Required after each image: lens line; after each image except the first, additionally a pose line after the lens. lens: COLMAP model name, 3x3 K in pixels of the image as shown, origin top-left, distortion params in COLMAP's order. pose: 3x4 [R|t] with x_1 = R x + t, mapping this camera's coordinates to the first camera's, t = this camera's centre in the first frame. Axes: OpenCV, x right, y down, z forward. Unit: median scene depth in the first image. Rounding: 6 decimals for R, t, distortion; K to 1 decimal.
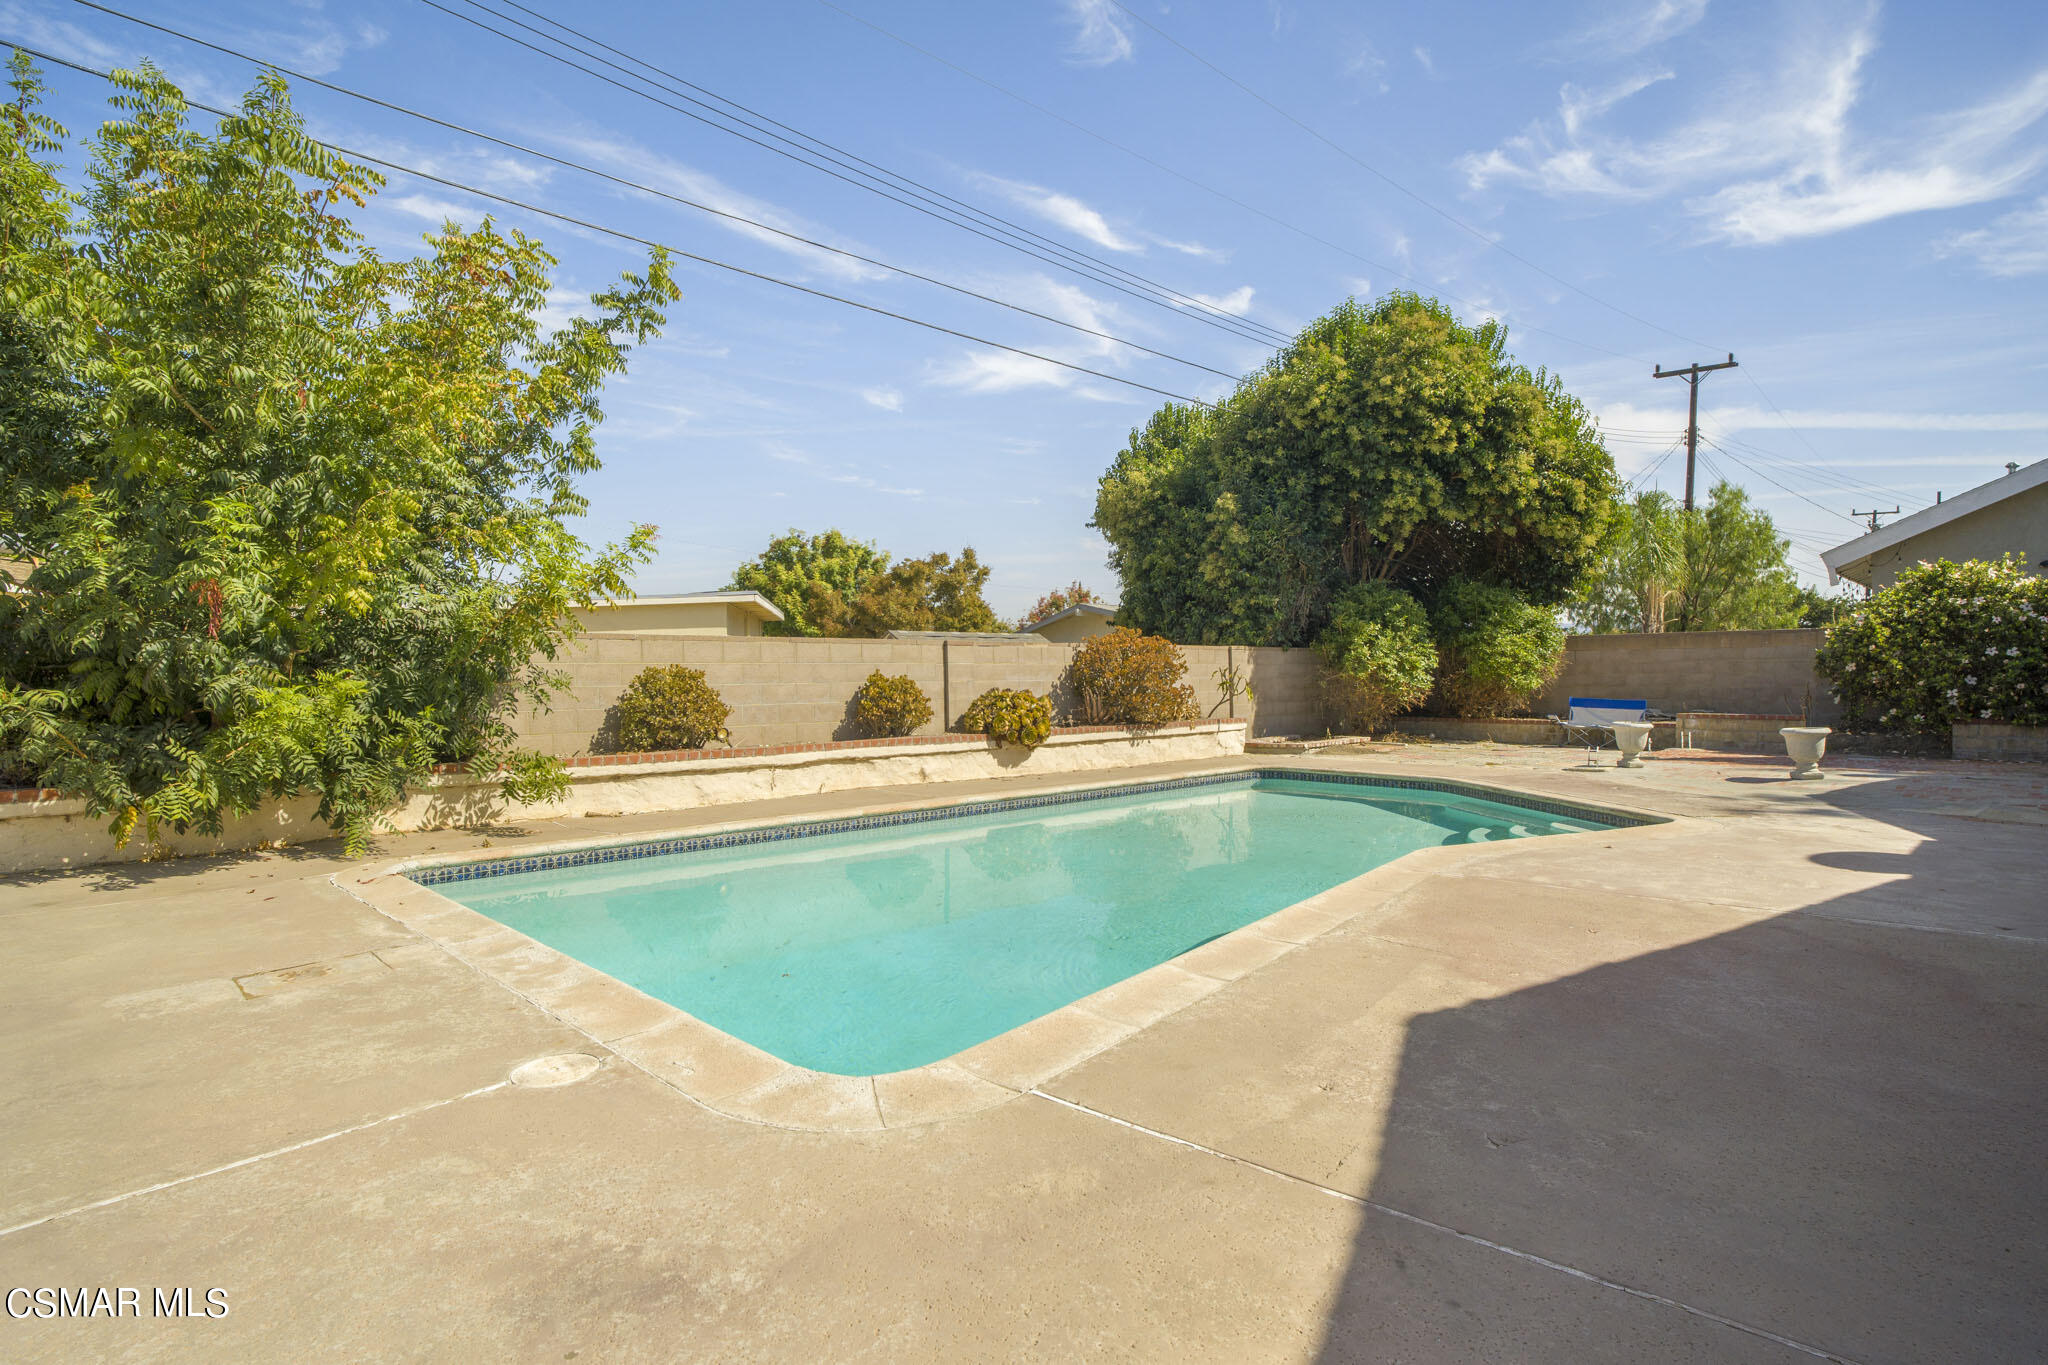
lens RADIAL K [[1119.8, 0, 1040.3], [0, 1119.8, 677.0], [0, 0, 1]] dist [-0.051471, 0.021256]
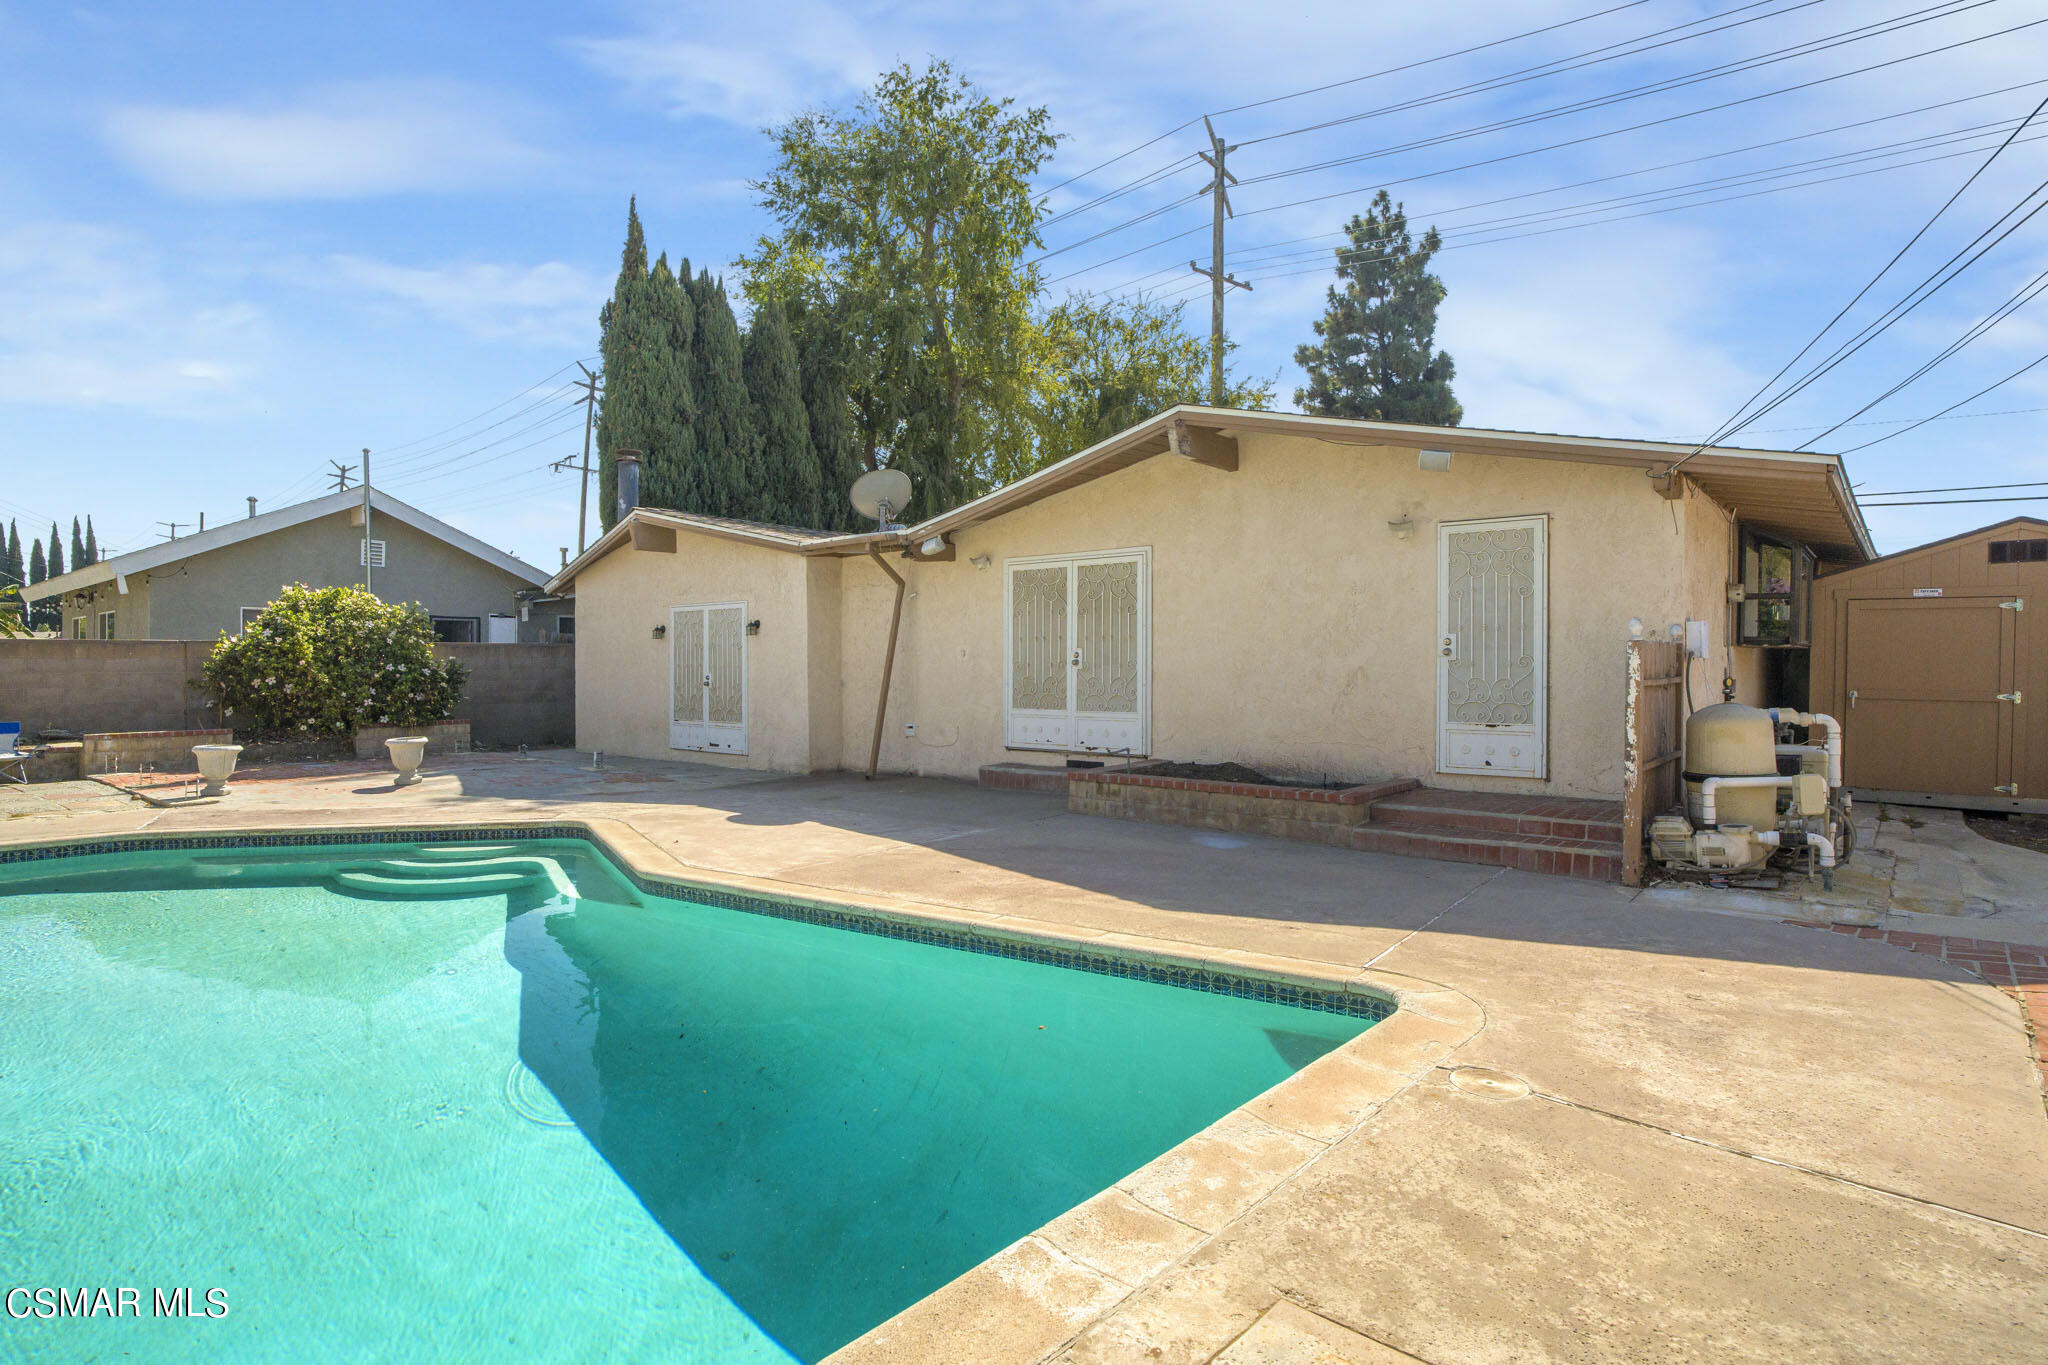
lens RADIAL K [[1119.8, 0, 1001.1], [0, 1119.8, 690.7], [0, 0, 1]] dist [-0.051471, 0.021256]
pose [[-0.088925, -0.018584, 0.995865, -0.666468], [0.005112, 0.999804, 0.019114, -0.028396], [-0.996025, 0.006790, -0.088812, 0.707271]]
